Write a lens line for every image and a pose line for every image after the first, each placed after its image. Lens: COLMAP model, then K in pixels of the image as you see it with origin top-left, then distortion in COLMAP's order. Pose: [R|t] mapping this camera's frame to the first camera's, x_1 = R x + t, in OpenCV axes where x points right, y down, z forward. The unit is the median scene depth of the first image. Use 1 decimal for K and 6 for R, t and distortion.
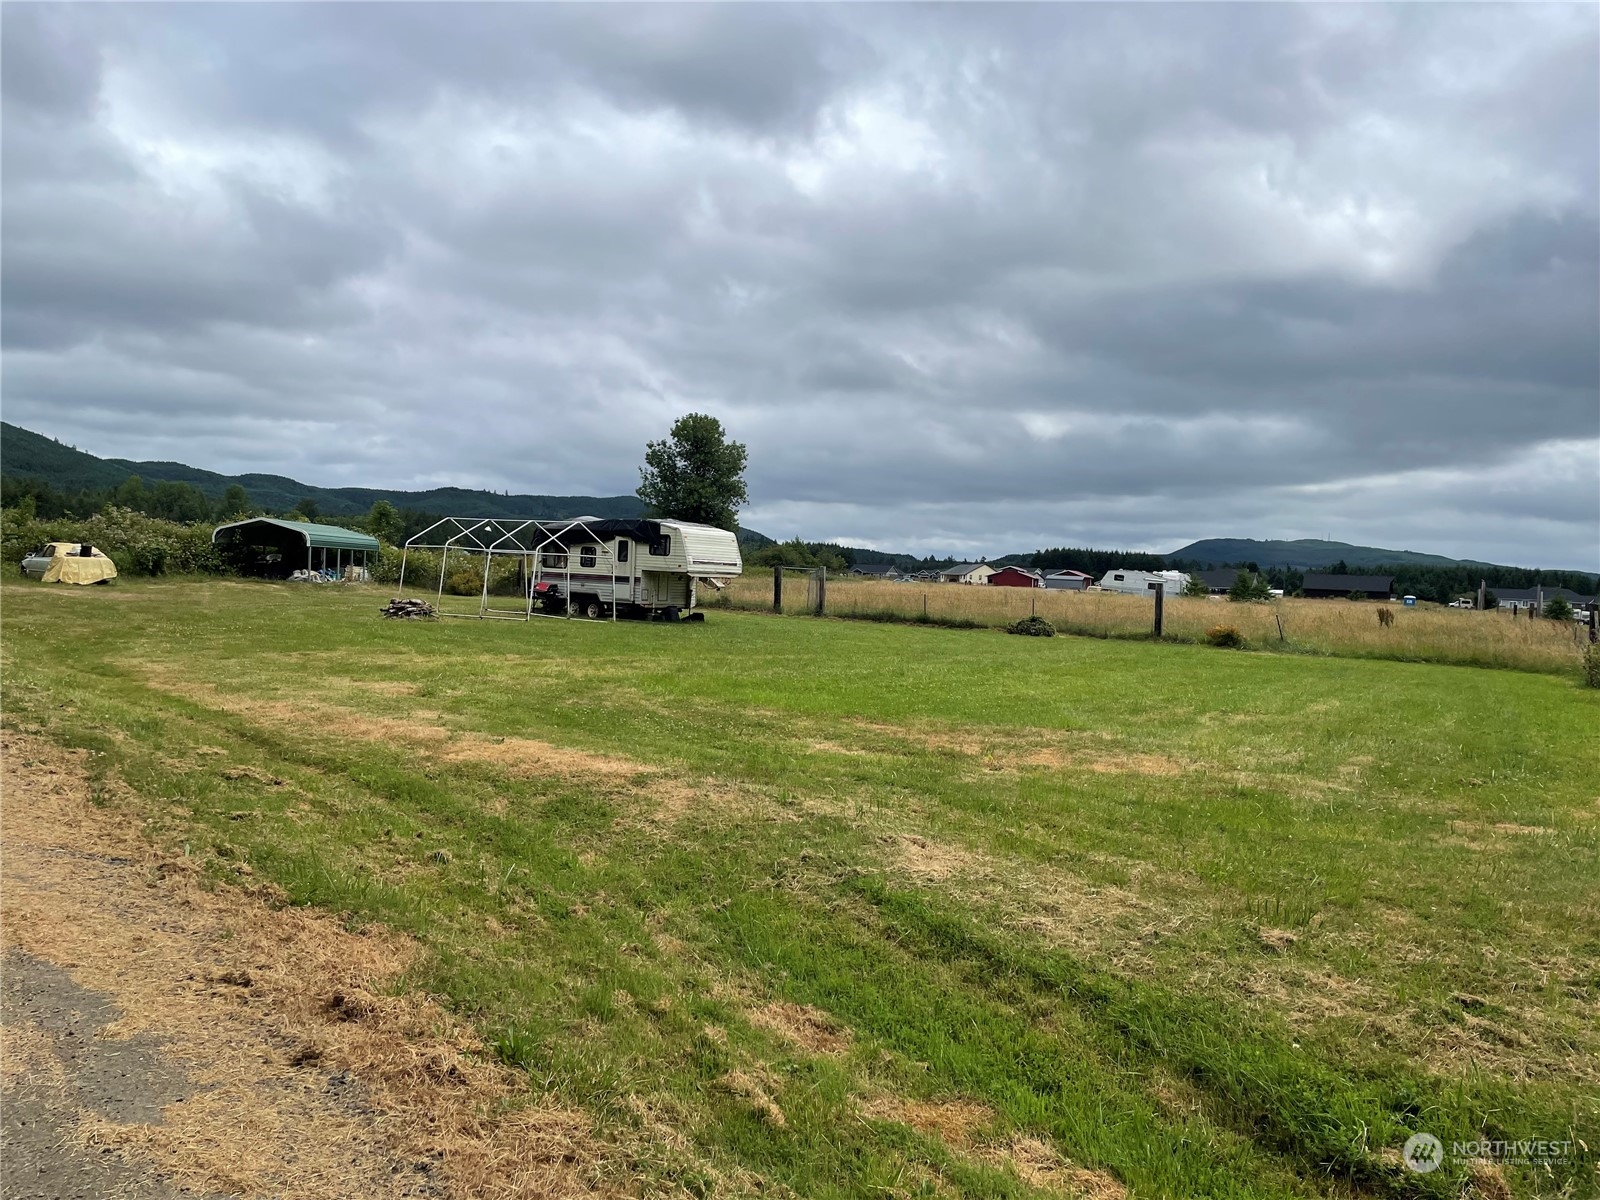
lens RADIAL K [[1227.9, 0, 798.5], [0, 1227.9, 584.0], [0, 0, 1]] dist [0.087702, -0.106570]
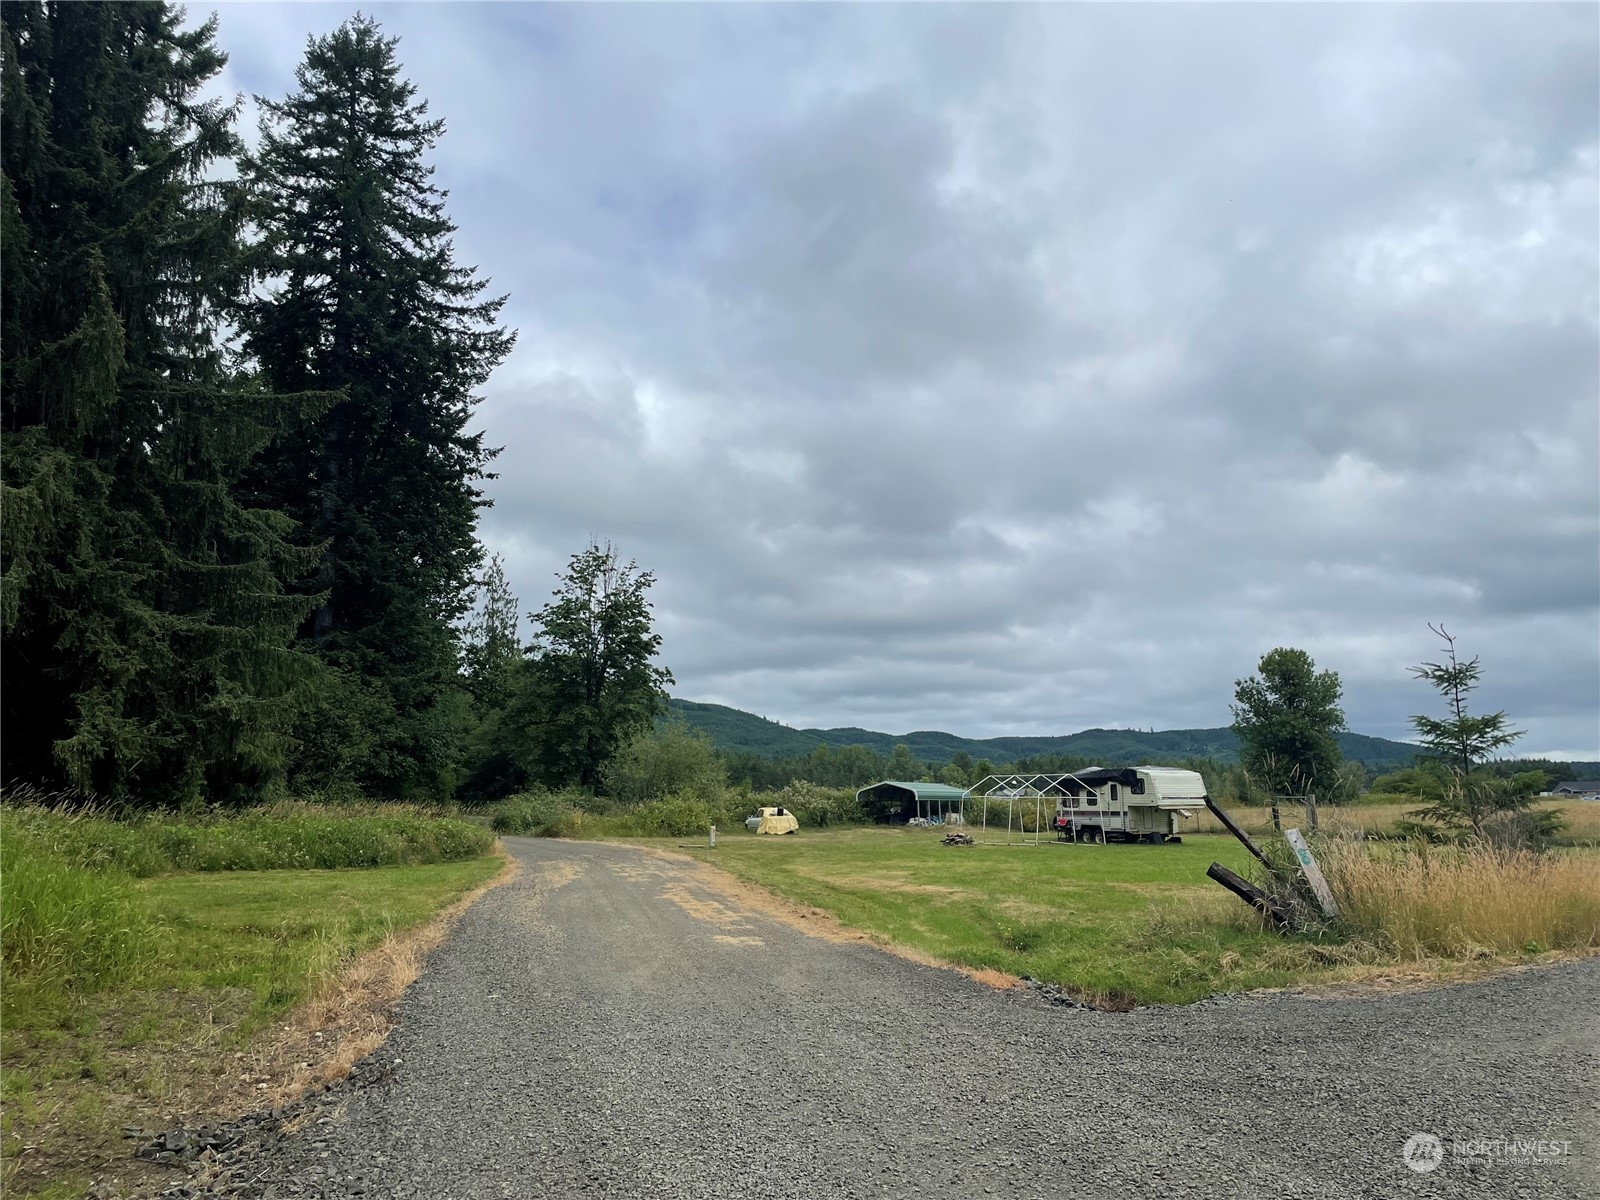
lens RADIAL K [[1226.6, 0, 810.3], [0, 1226.6, 599.3], [0, 0, 1]] dist [0.121208, -0.177248]
pose [[0.874929, -0.134399, -0.465227, 0.406122], [0.048702, 0.980265, -0.191596, 0.017770], [0.481796, 0.144976, 0.864207, -0.662986]]
